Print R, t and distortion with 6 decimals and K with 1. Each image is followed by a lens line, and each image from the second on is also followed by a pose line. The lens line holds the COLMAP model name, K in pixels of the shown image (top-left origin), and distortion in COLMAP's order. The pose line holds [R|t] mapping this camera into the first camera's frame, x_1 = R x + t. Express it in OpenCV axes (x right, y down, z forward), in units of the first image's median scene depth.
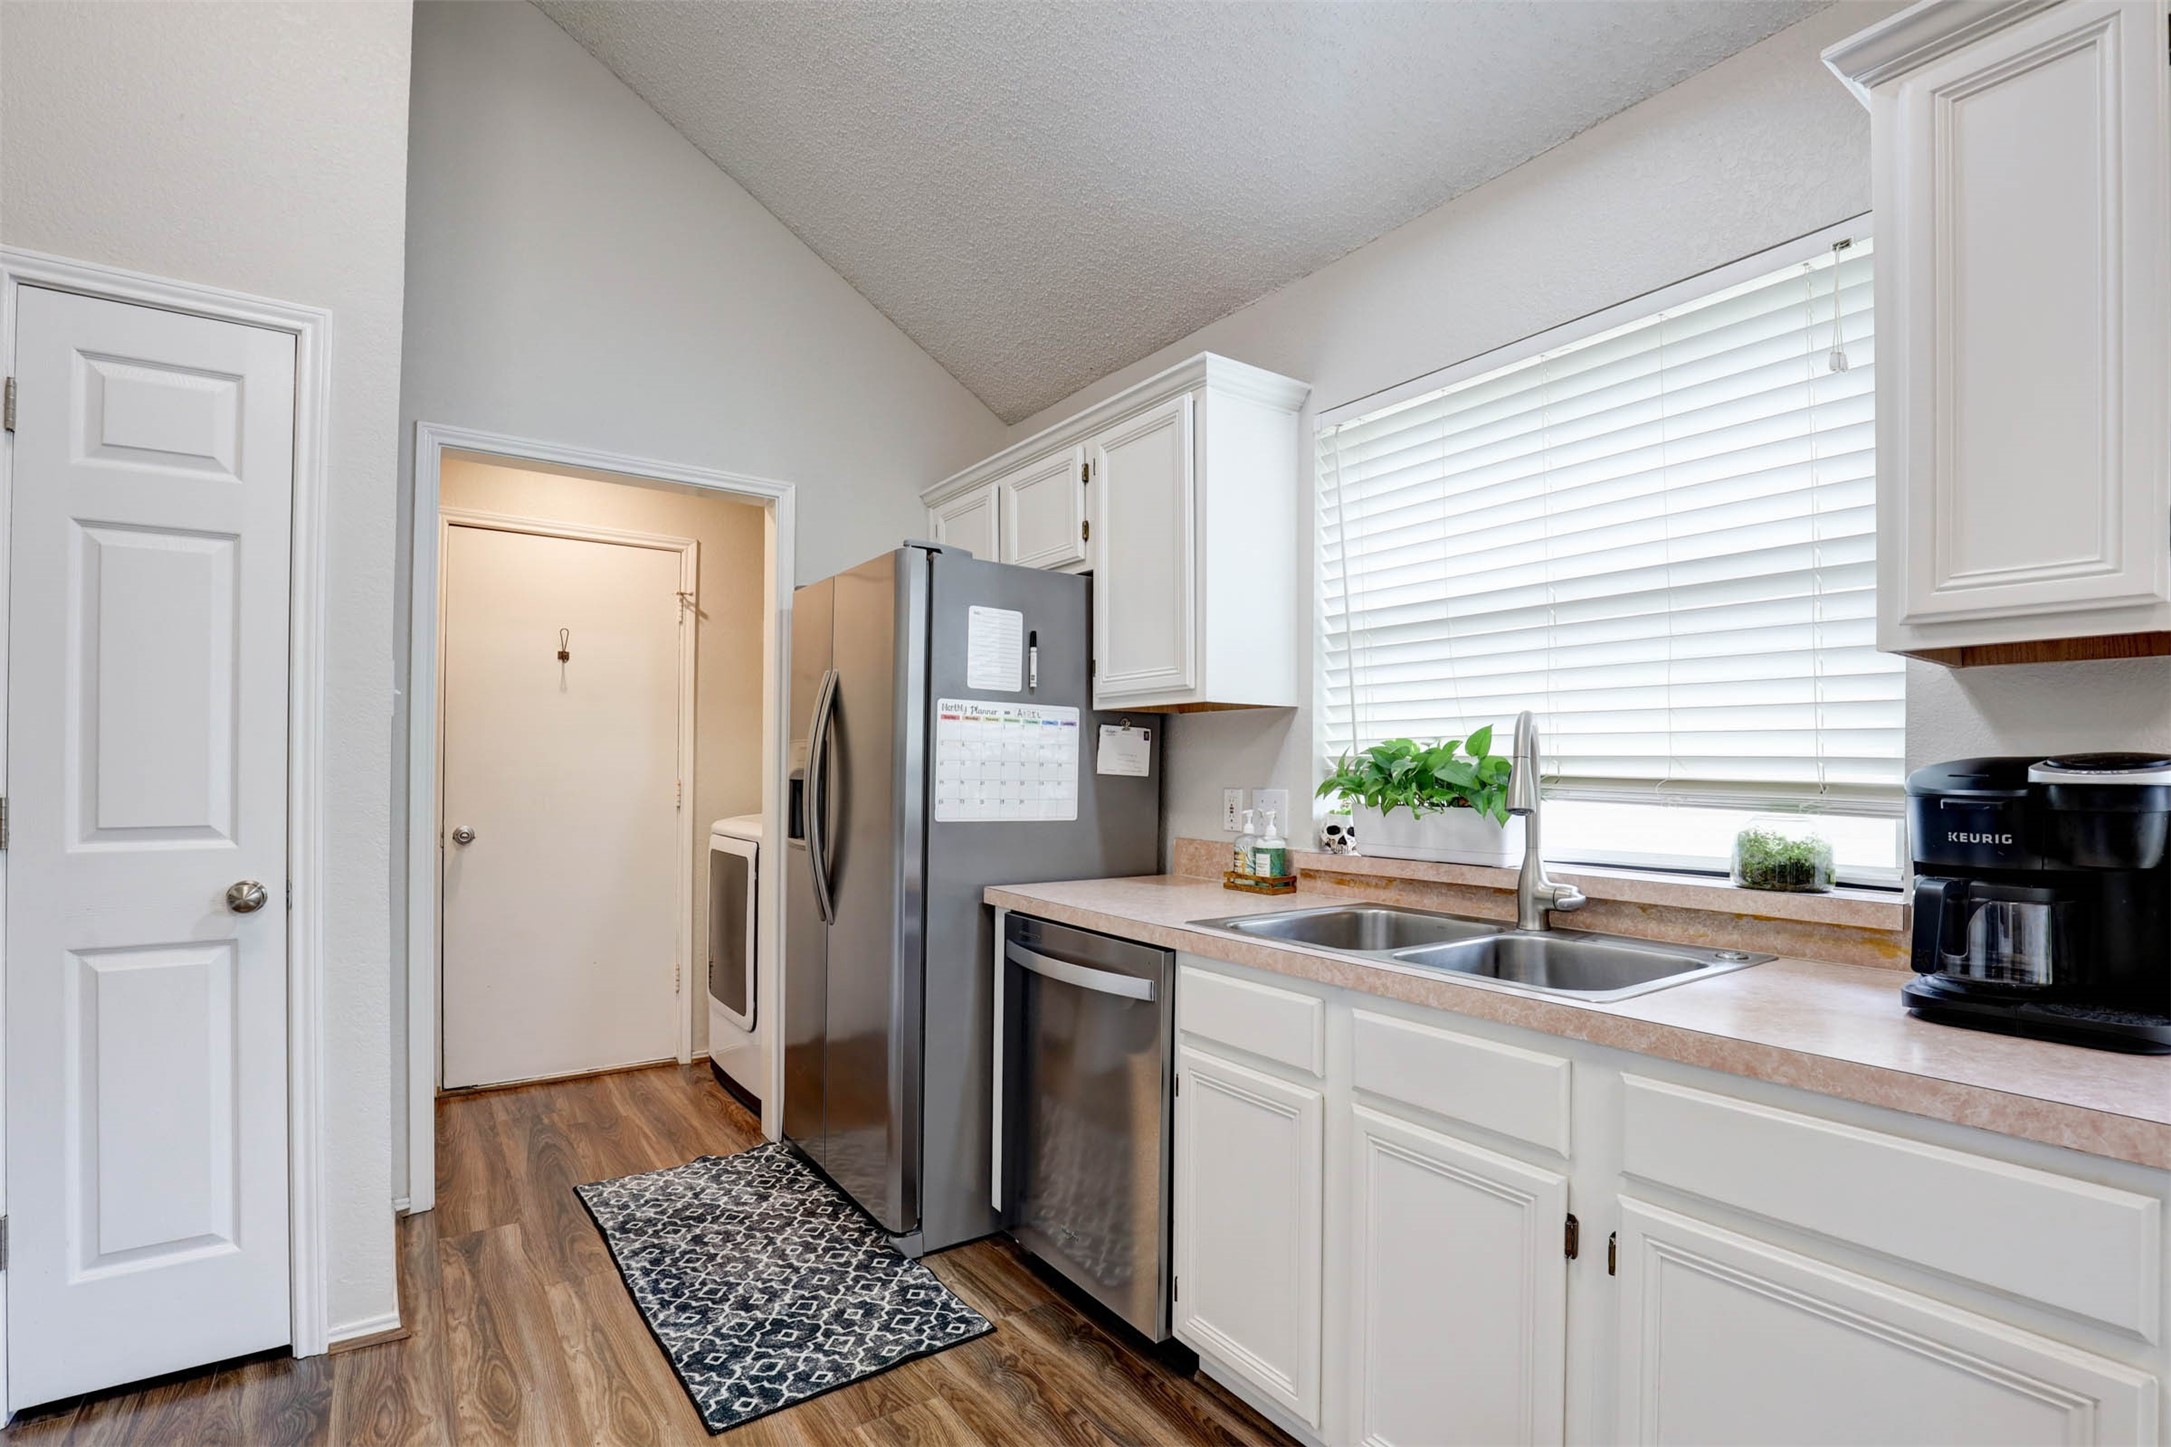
lens RADIAL K [[1006.4, 0, 1085.7], [0, 1006.4, 756.7], [0, 0, 1]] dist [-0.039511, 0.007361]
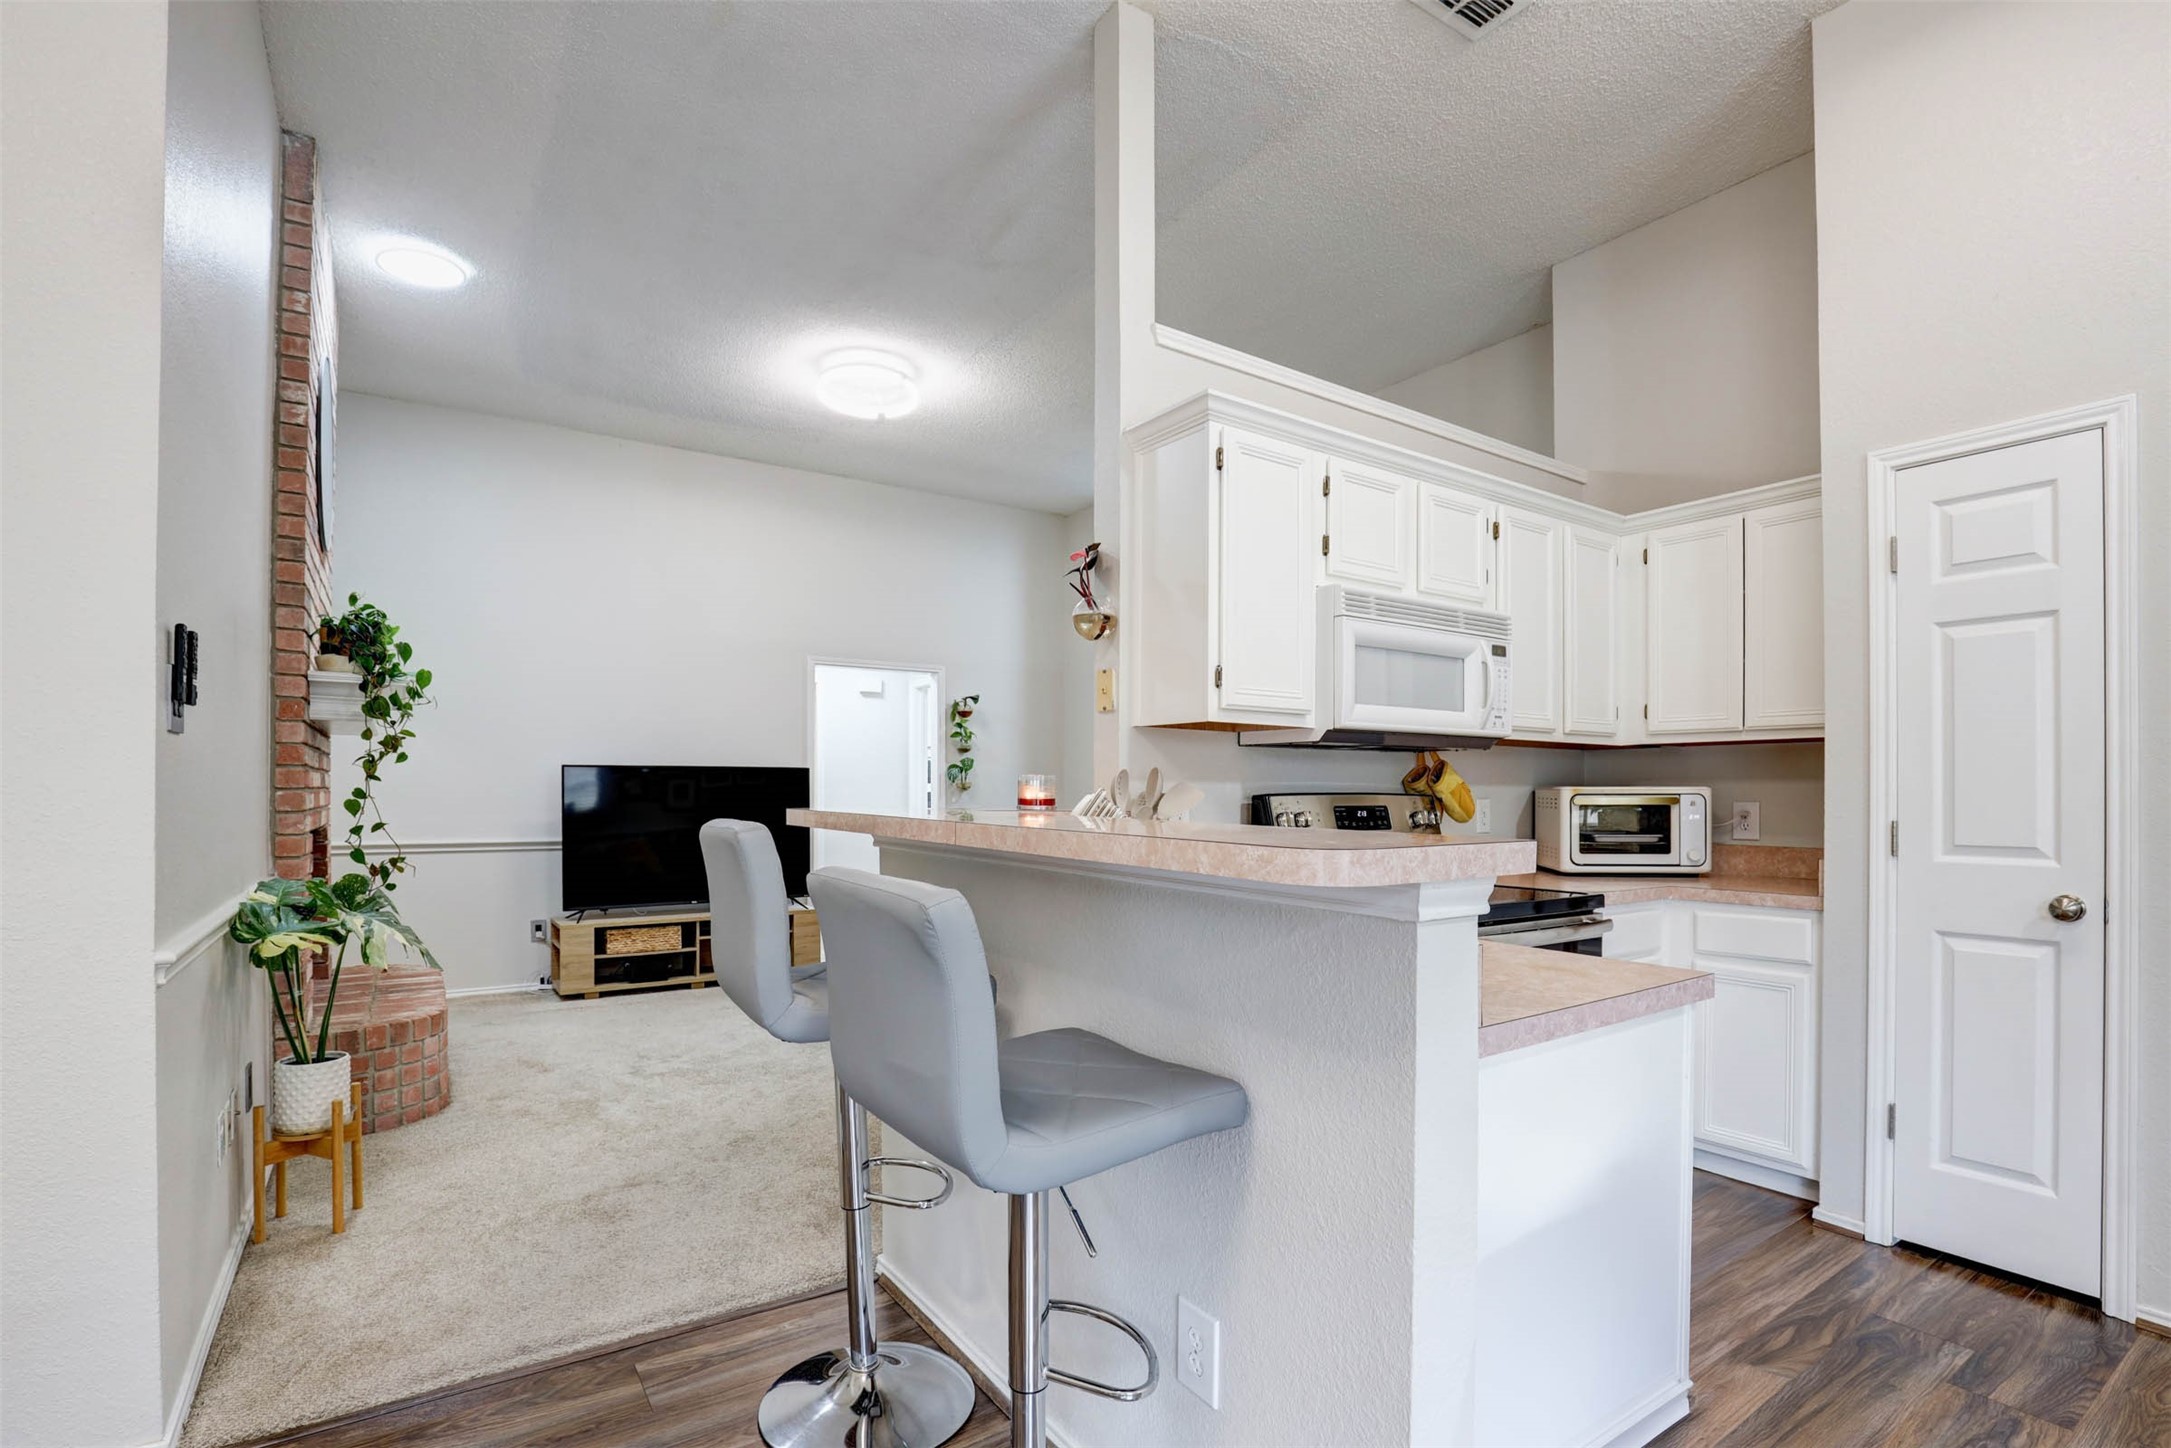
lens RADIAL K [[1006.4, 0, 1089.3], [0, 1006.4, 789.2], [0, 0, 1]] dist [-0.039511, 0.007361]
pose [[-0.012465, -0.005394, -0.999908, 0.361599], [0.004693, 0.999974, -0.005453, -0.003280], [0.999911, -0.004761, -0.012439, -0.191556]]
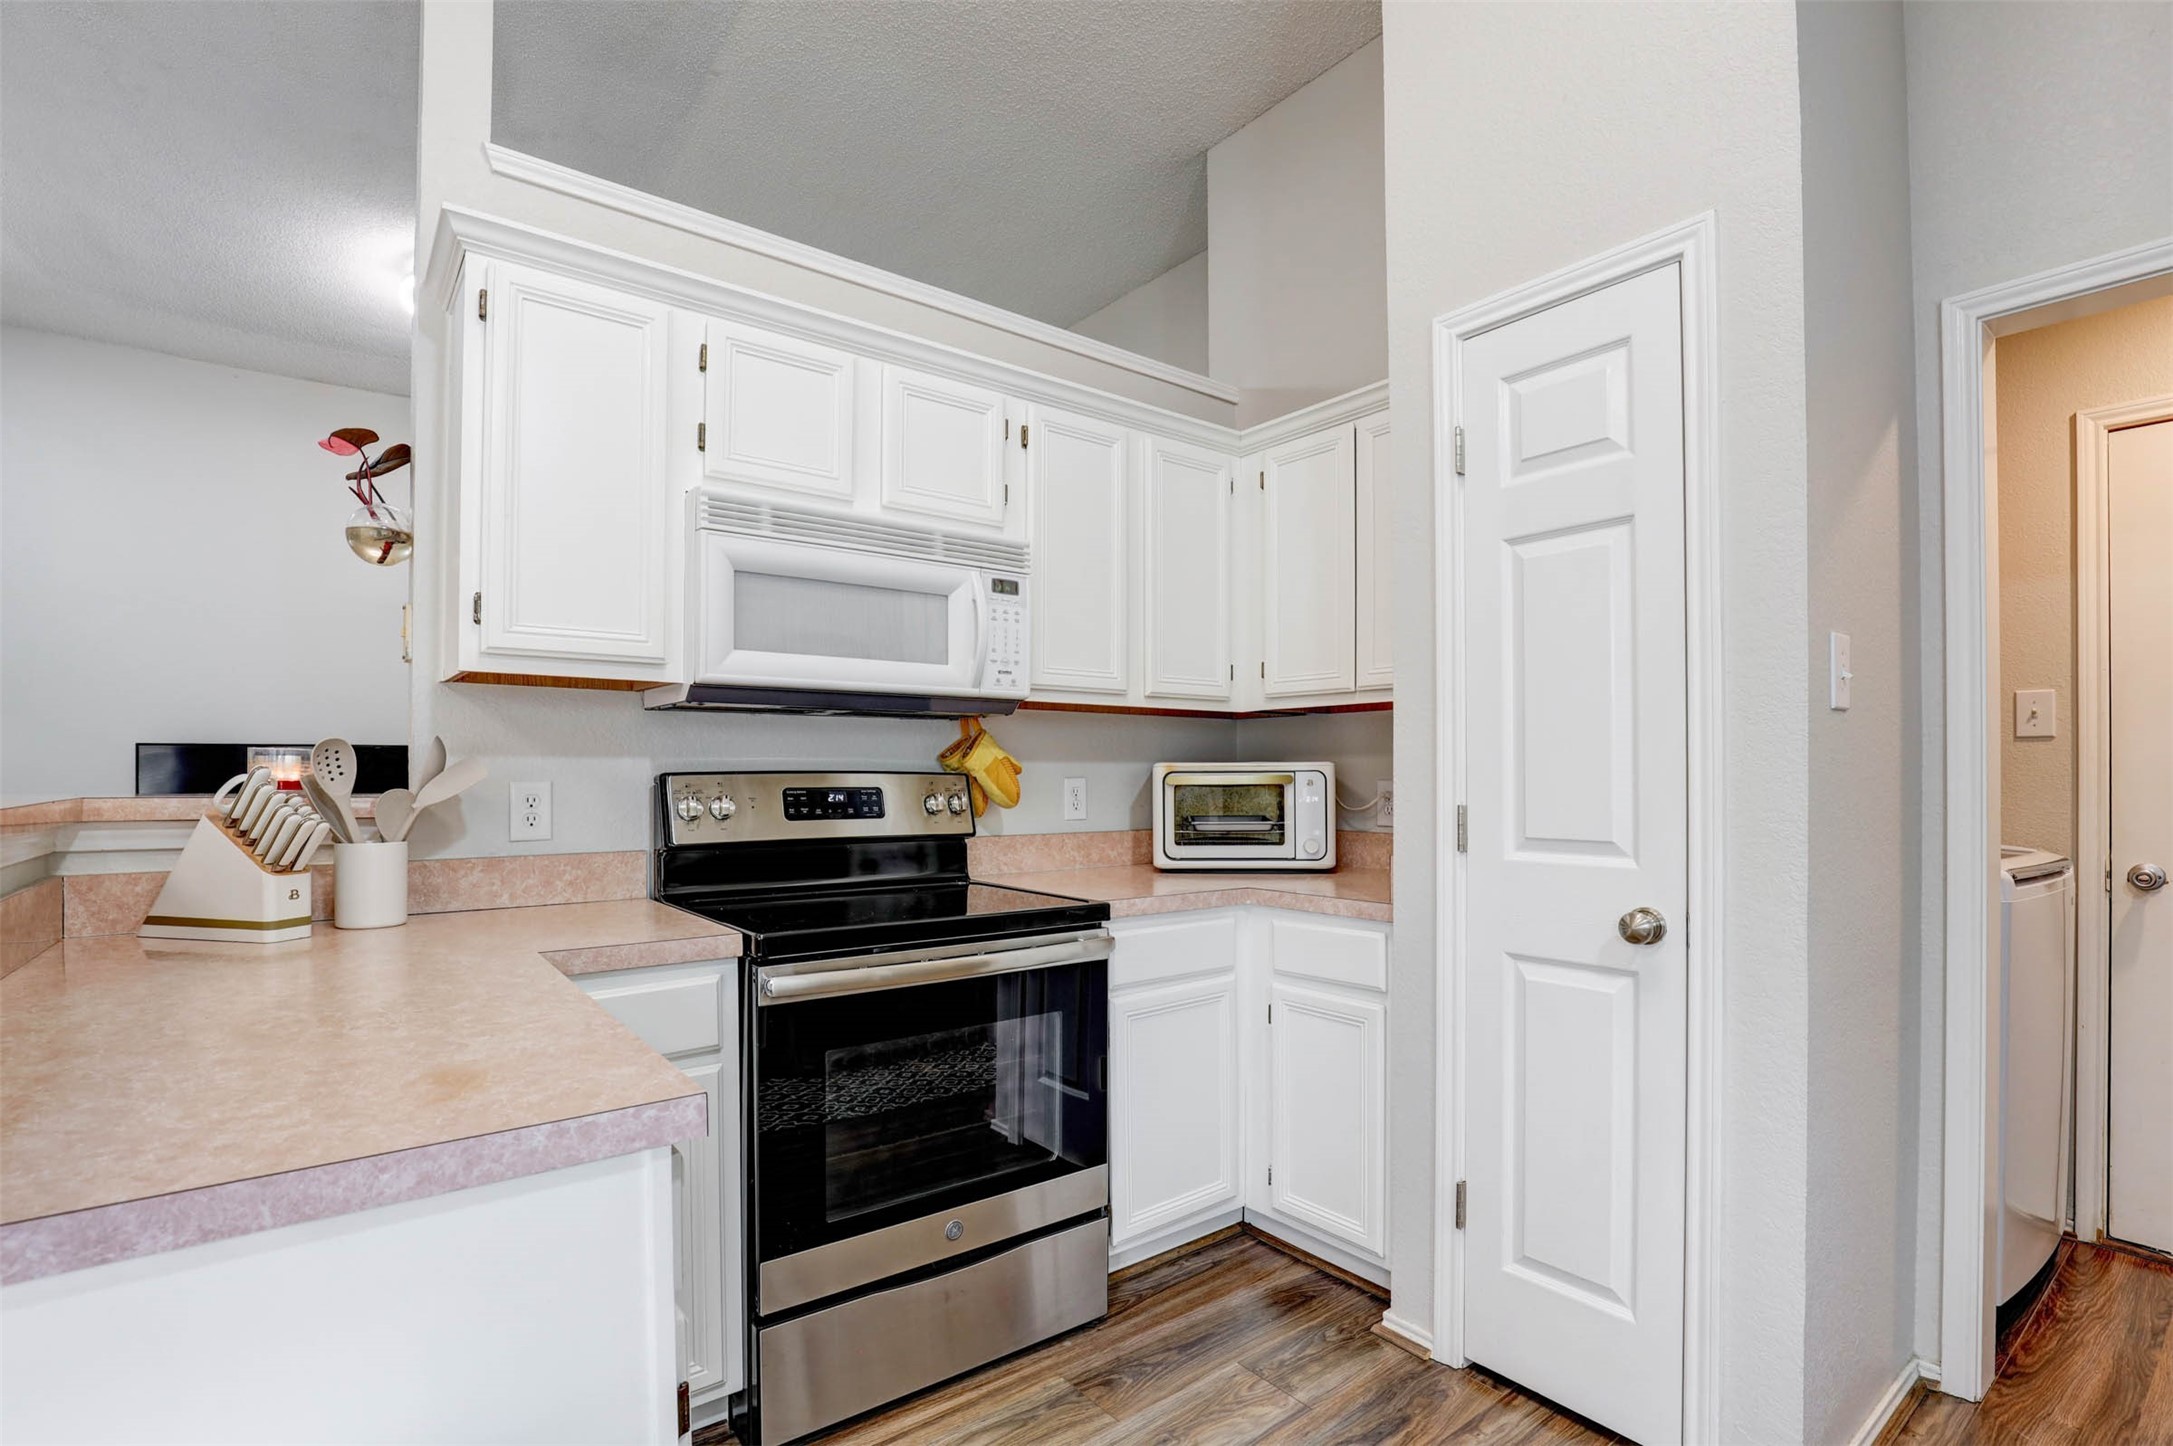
lens RADIAL K [[1007.4, 0, 1050.1], [0, 1007.4, 766.8], [0, 0, 1]] dist [-0.039511, 0.007361]
pose [[0.044953, -0.009196, -0.998947, 0.006955], [0.009276, 0.999918, -0.008787, 0.004091], [0.998946, -0.008871, 0.045035, 0.431355]]
